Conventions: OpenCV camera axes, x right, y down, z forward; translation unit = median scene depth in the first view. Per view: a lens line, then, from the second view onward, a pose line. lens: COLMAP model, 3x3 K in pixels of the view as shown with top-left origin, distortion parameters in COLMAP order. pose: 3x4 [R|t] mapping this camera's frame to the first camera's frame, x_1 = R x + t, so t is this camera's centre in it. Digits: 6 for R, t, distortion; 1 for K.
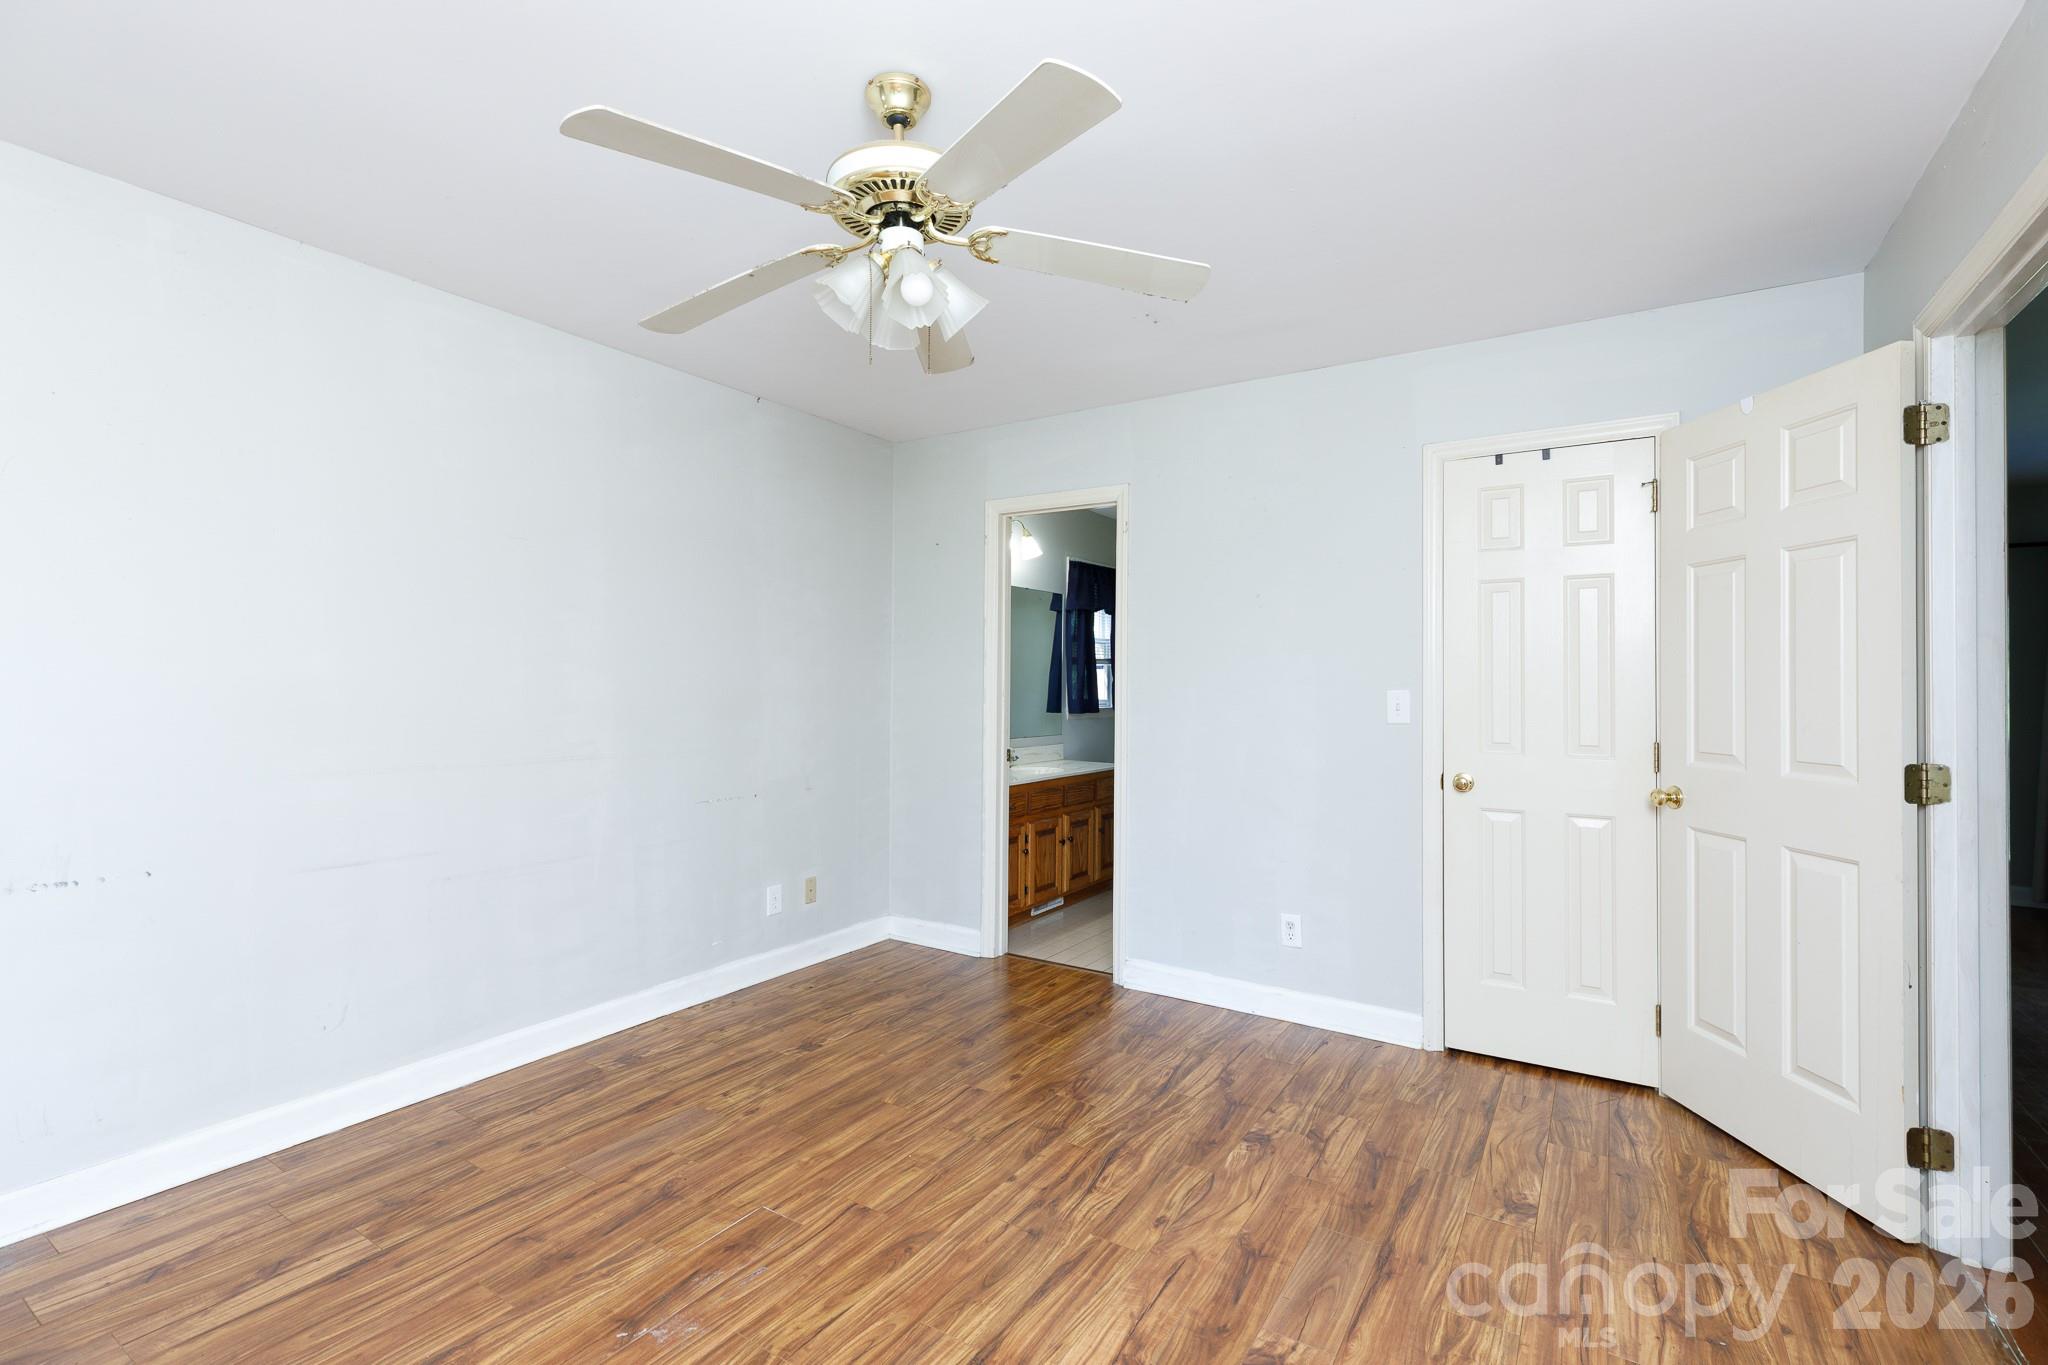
lens RADIAL K [[914.7, 0, 1028.4], [0, 914.7, 670.5], [0, 0, 1]] dist [0.005160, -0.001183]
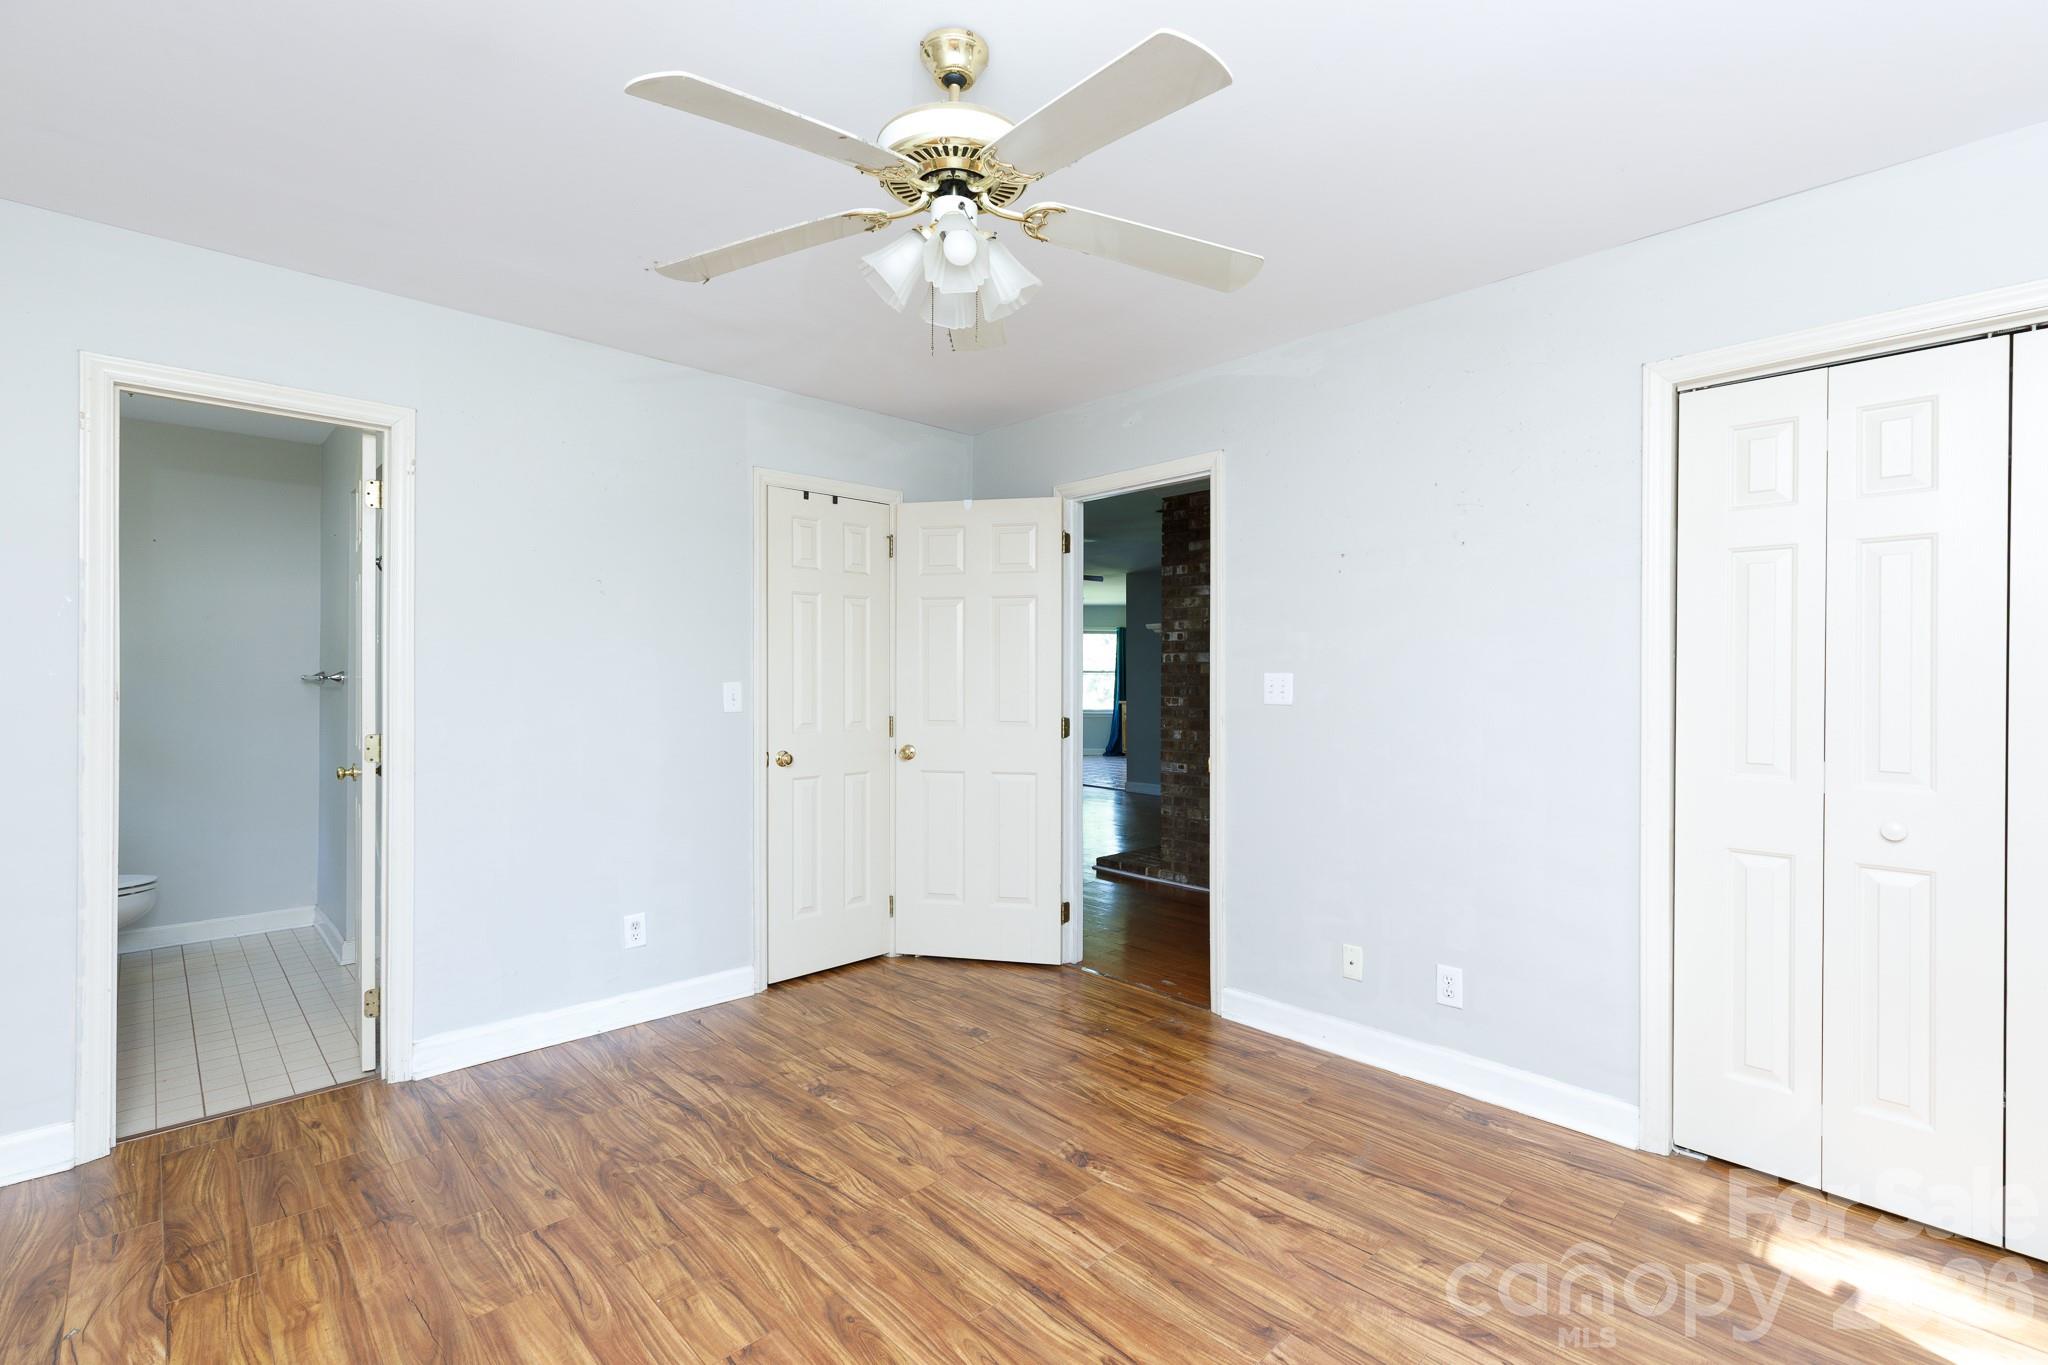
lens RADIAL K [[914.7, 0, 1019.0], [0, 914.7, 675.0], [0, 0, 1]] dist [0.005160, -0.001183]
pose [[0.248441, -0.006593, 0.968625, -0.735155], [-0.011411, 0.999888, 0.009733, -0.002539], [-0.968580, -0.013471, 0.248338, 0.488060]]
